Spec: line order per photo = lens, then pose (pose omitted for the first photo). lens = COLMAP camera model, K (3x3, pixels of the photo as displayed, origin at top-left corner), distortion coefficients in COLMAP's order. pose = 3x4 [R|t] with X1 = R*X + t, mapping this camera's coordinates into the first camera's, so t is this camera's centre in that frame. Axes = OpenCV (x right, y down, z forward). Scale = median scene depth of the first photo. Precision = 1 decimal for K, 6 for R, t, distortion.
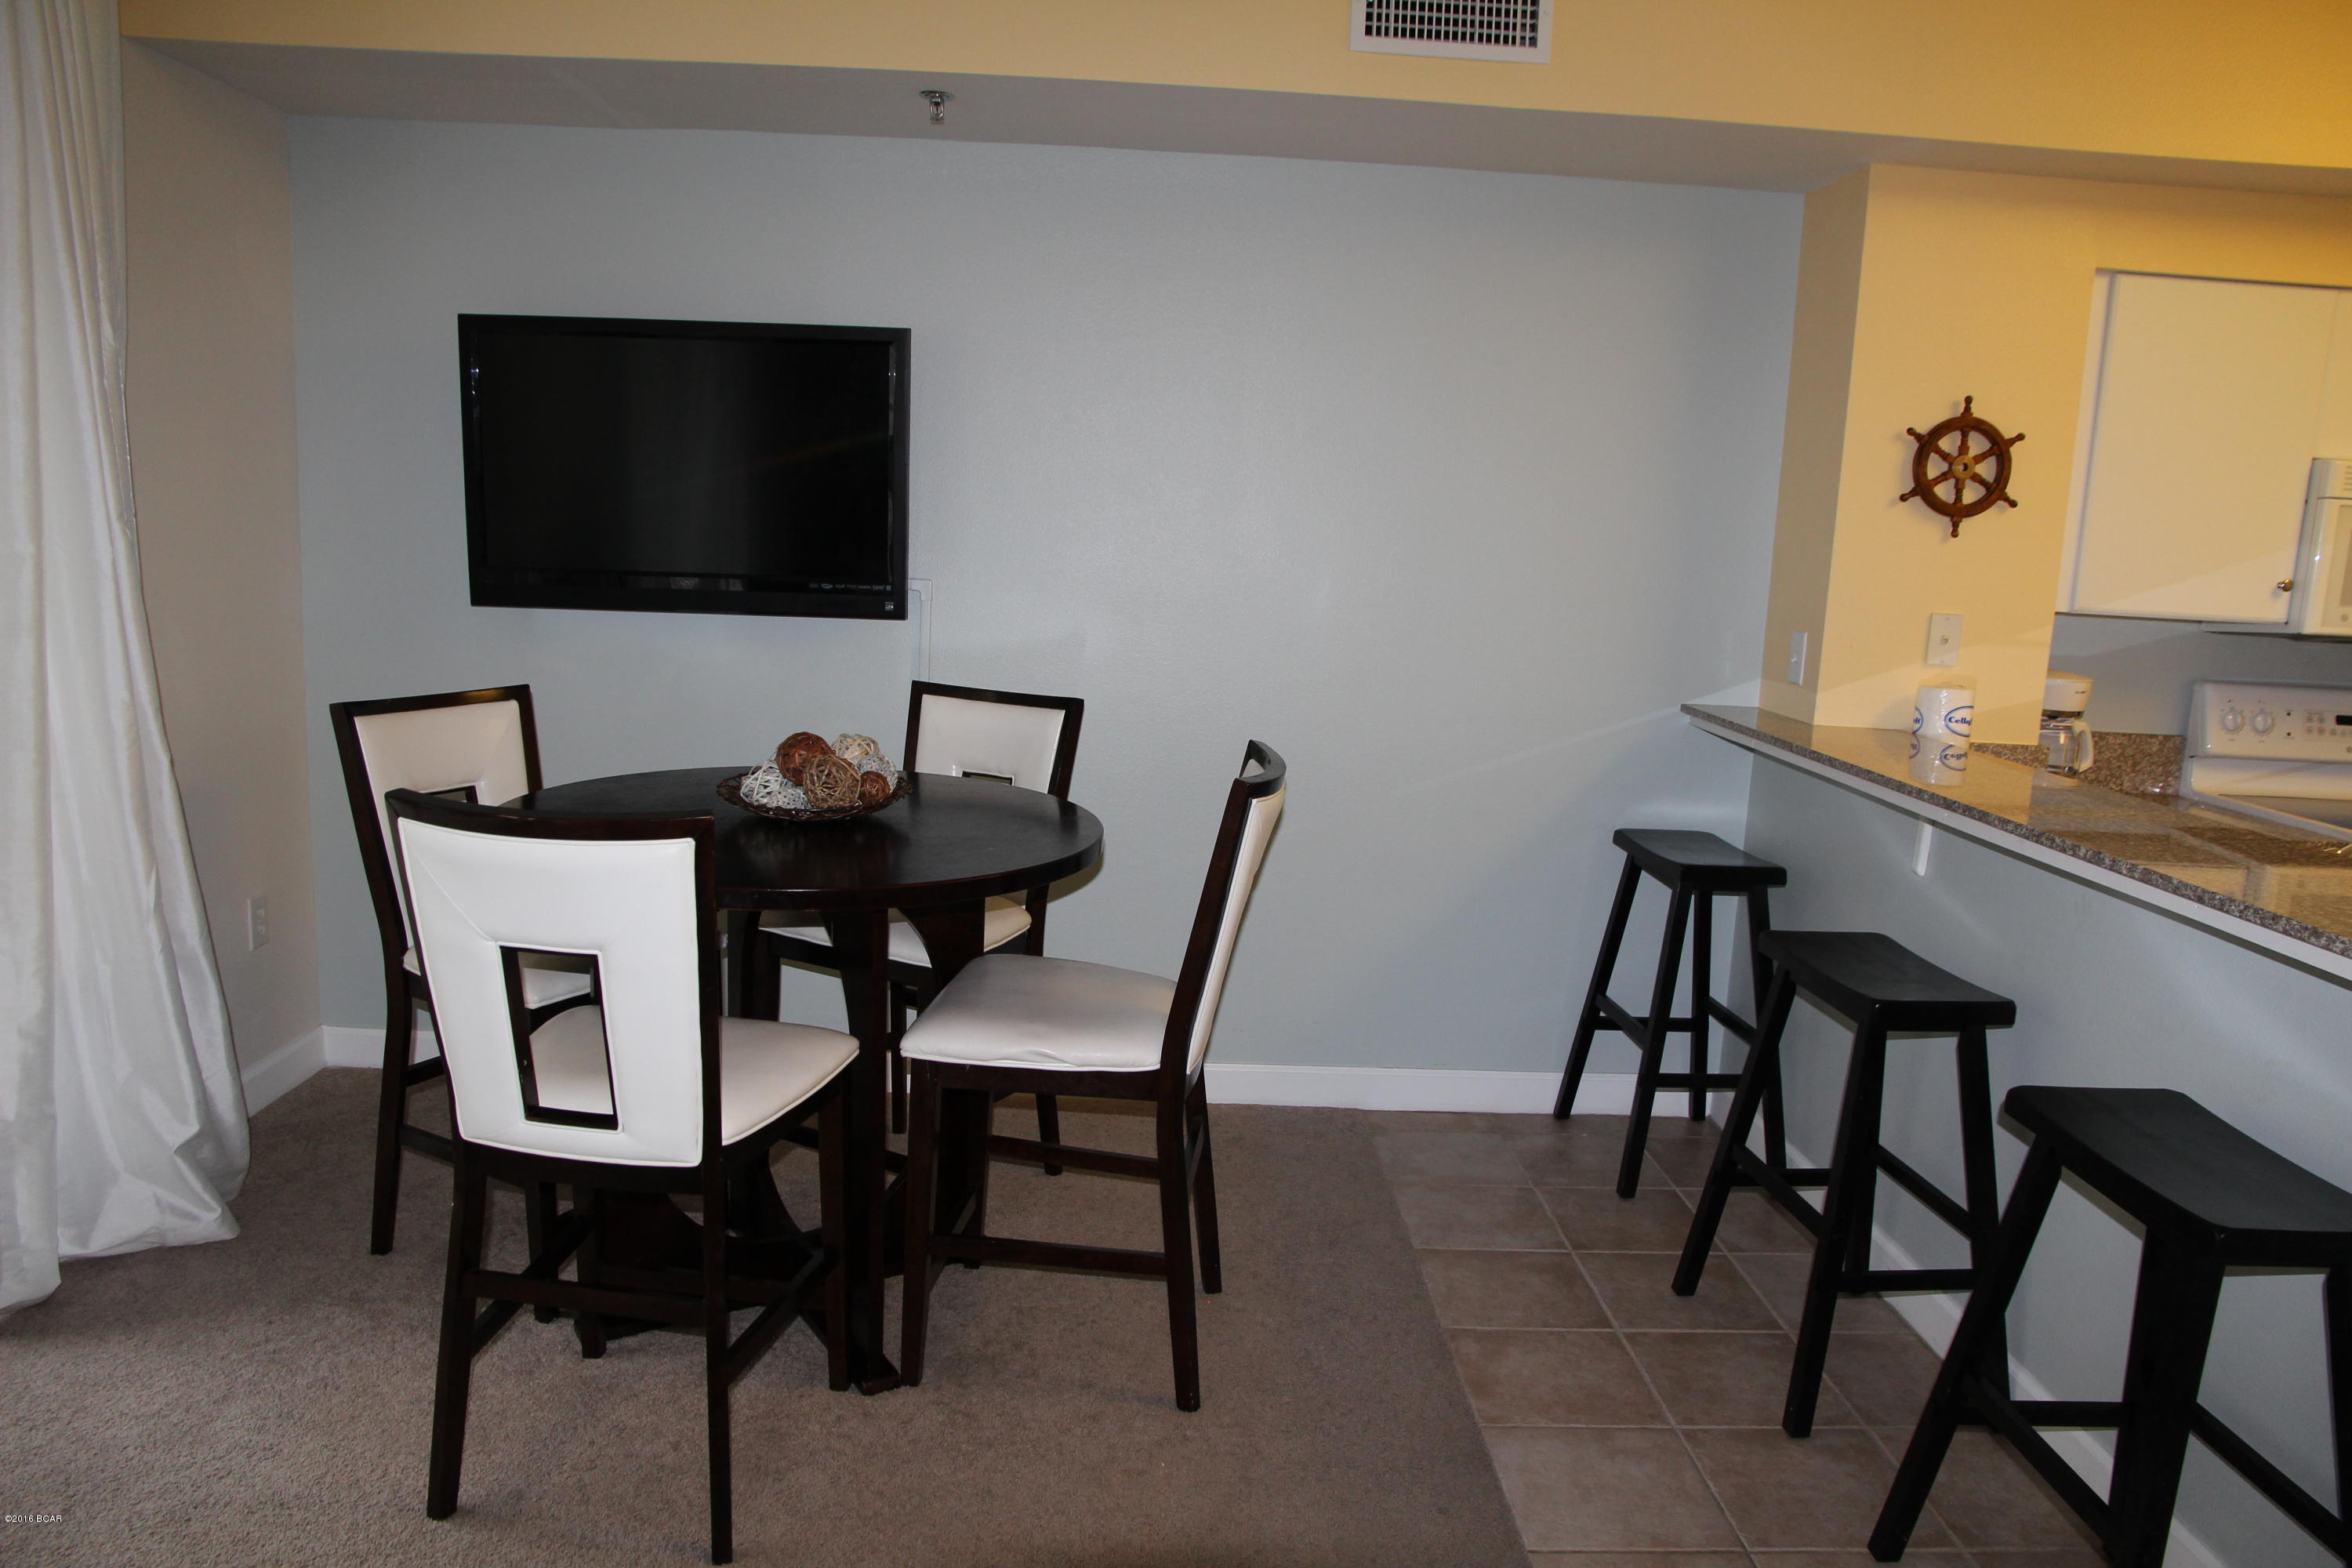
lens RADIAL K [[1625.6, 0, 1187.7], [0, 1625.6, 789.0], [0, 0, 1]] dist [-0.117665, 0.089108]
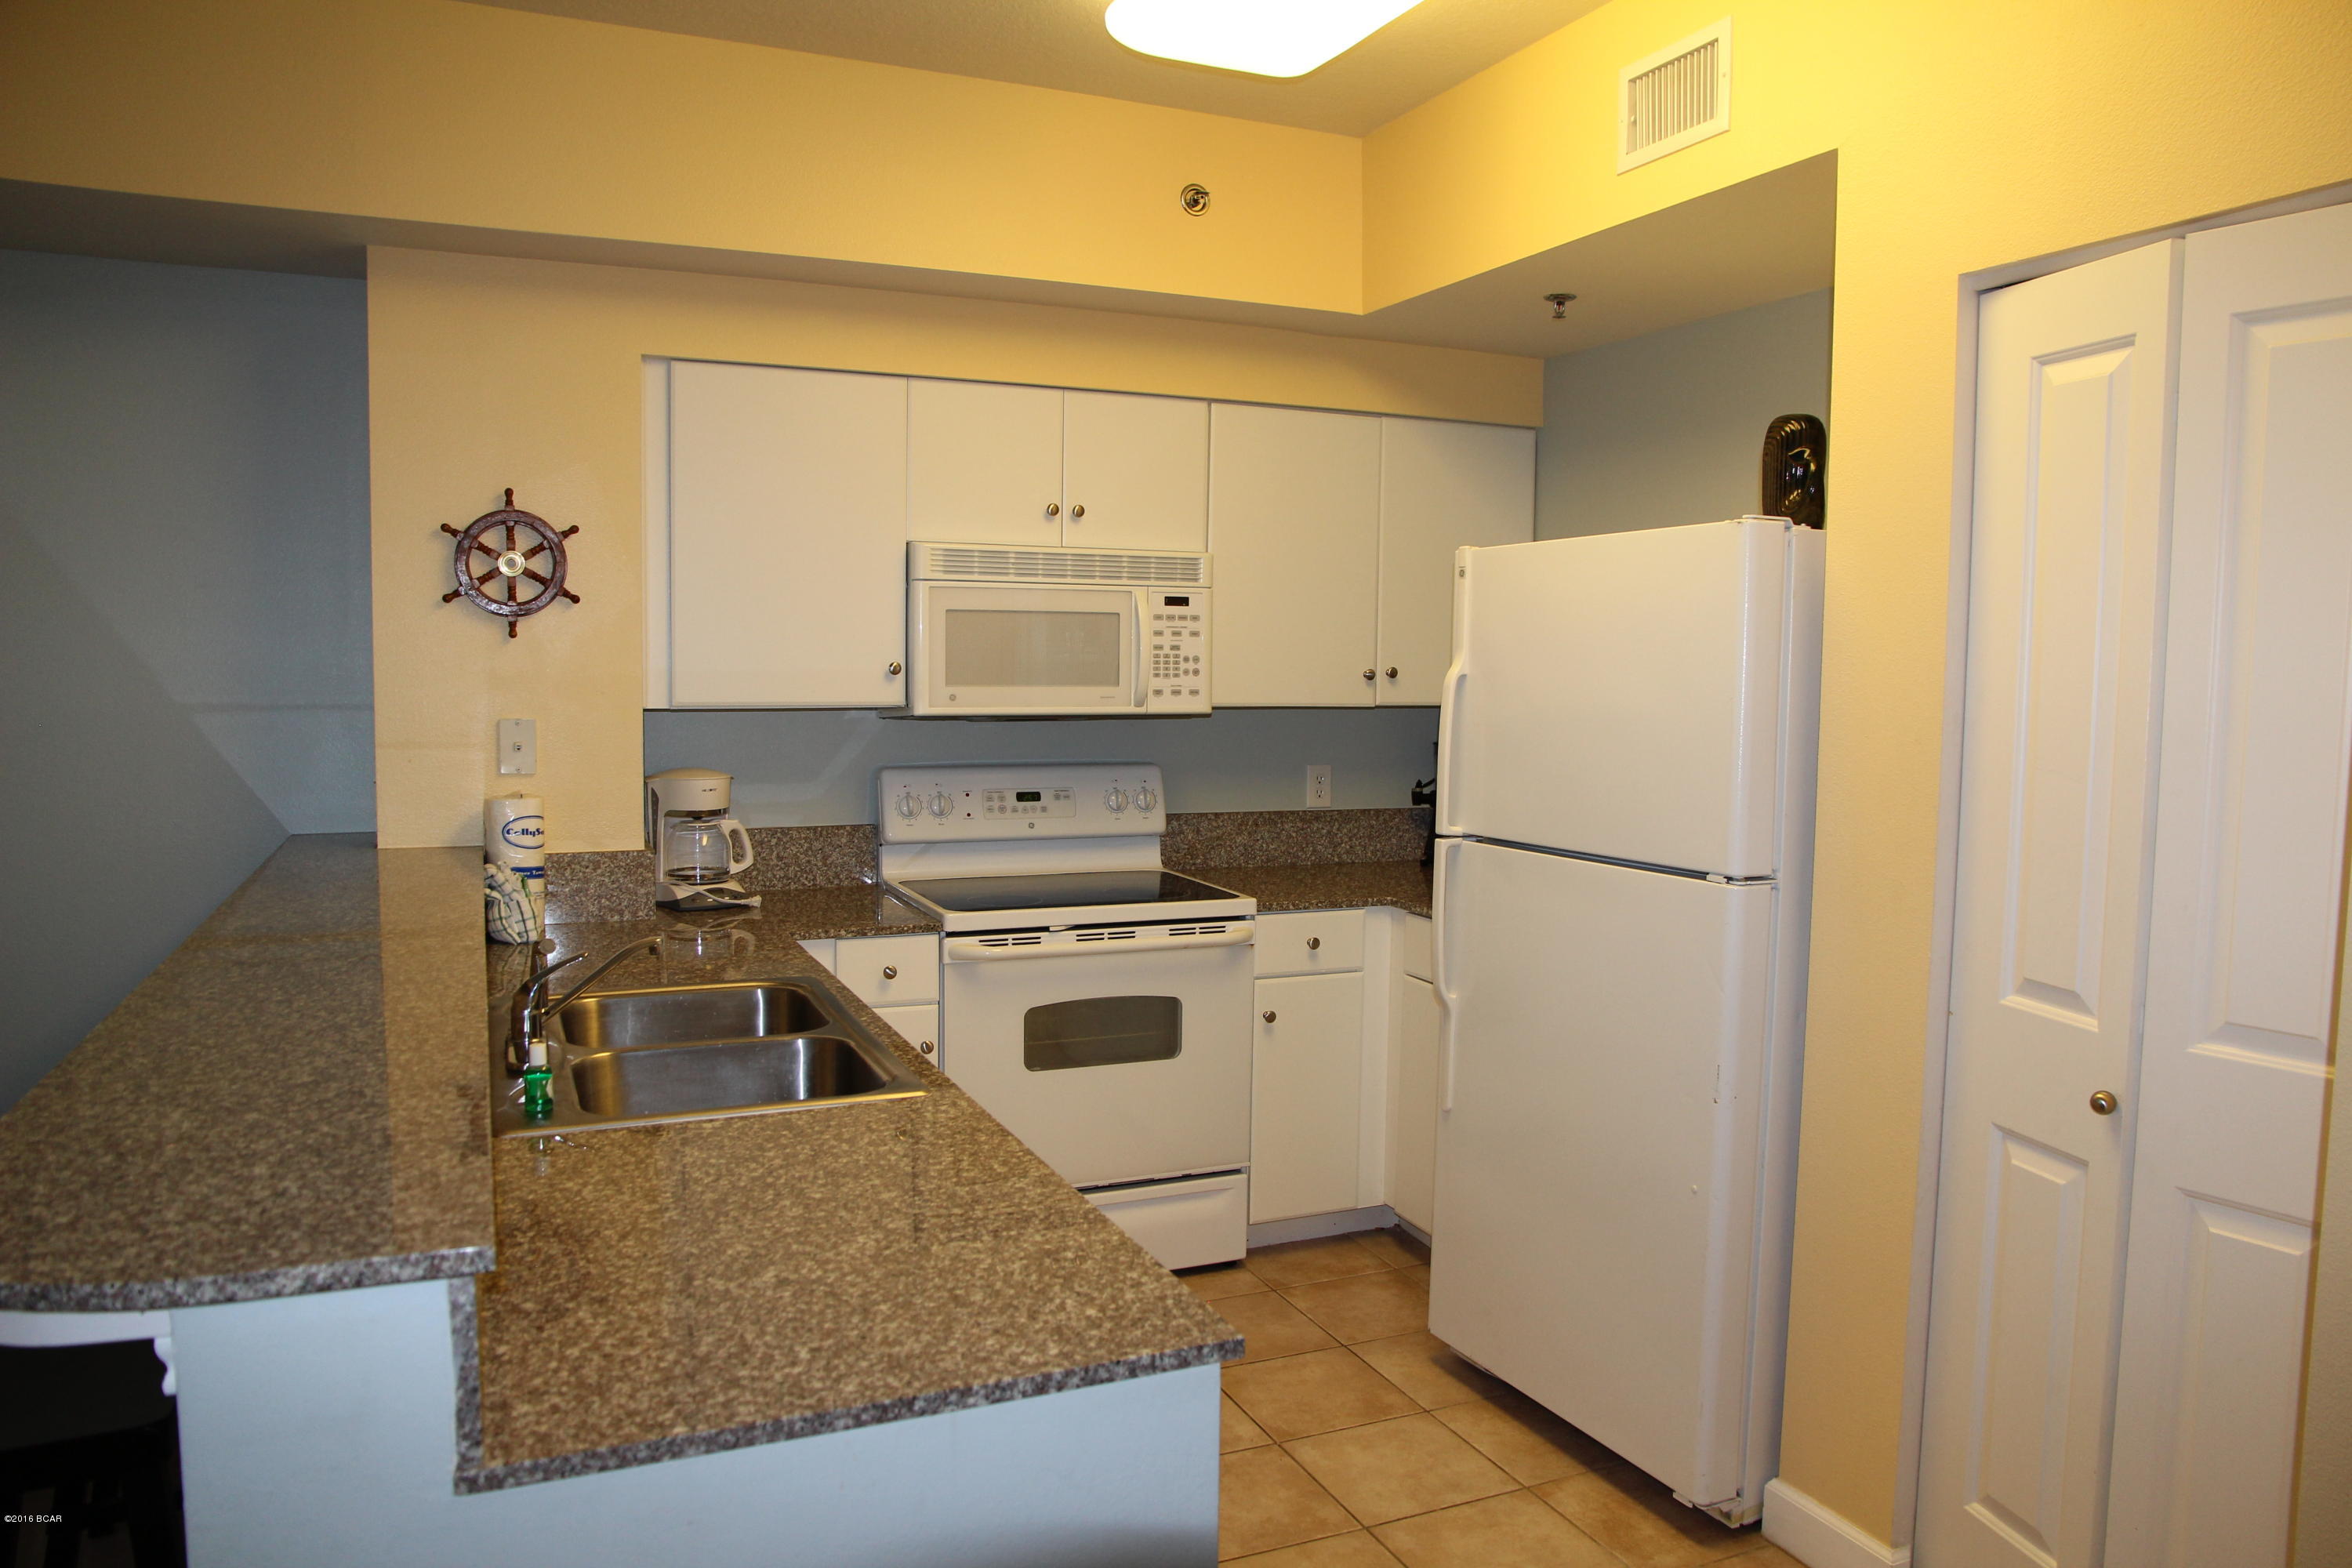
lens RADIAL K [[1625.6, 0, 1175.7], [0, 1625.6, 796.4], [0, 0, 1]] dist [-0.117665, 0.089108]
pose [[0.927824, -0.071679, 0.366067, 0.494762], [0.097577, 0.993831, -0.052716, 0.022877], [-0.360030, 0.084631, 0.929094, -0.010992]]
